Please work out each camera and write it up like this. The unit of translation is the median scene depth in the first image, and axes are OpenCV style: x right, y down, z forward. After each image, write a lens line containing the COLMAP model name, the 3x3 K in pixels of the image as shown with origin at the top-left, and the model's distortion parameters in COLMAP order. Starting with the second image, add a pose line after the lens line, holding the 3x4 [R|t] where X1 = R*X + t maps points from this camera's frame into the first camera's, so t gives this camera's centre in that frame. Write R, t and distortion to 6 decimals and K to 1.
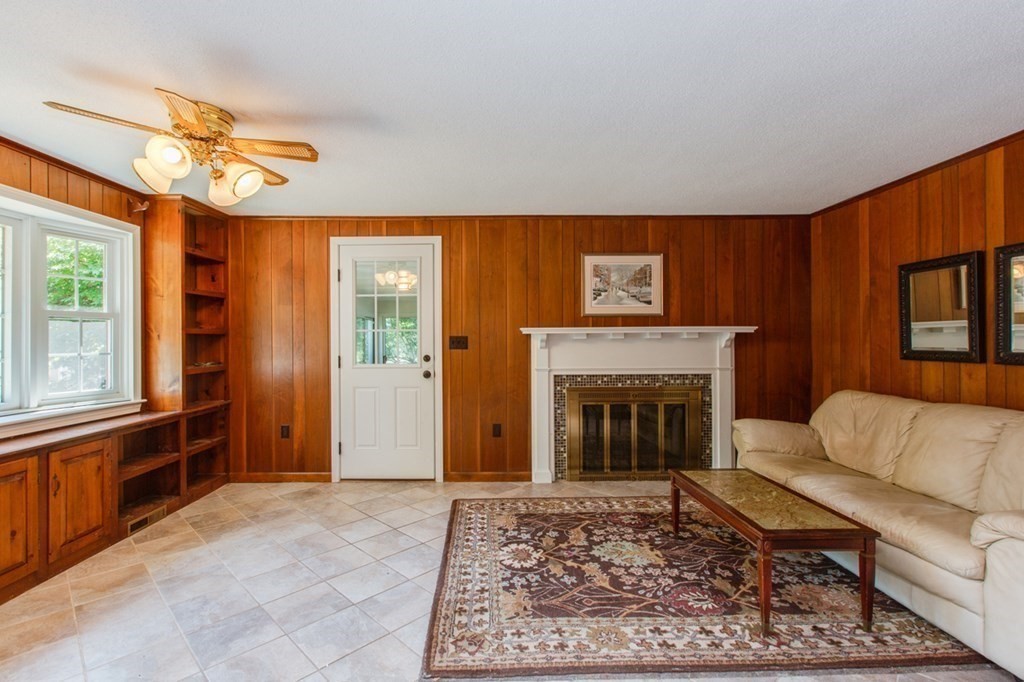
lens RADIAL K [[483.2, 0, 499.0], [0, 483.2, 338.2], [0, 0, 1]] dist [-0.004340, 0.000572]
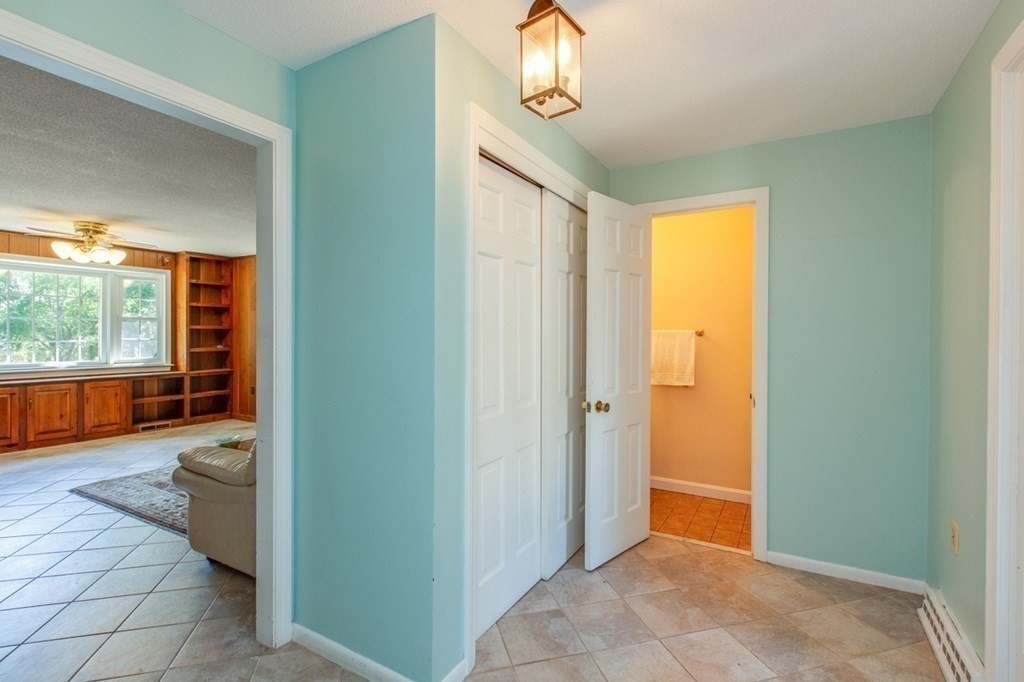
lens RADIAL K [[483.2, 0, 518.0], [0, 483.2, 336.7], [0, 0, 1]] dist [-0.004340, 0.000572]
pose [[0.864279, 0.015667, -0.502768, 1.270884], [-0.012790, 0.999876, 0.009171, -0.011238], [0.502849, -0.001496, 0.864373, 0.071147]]
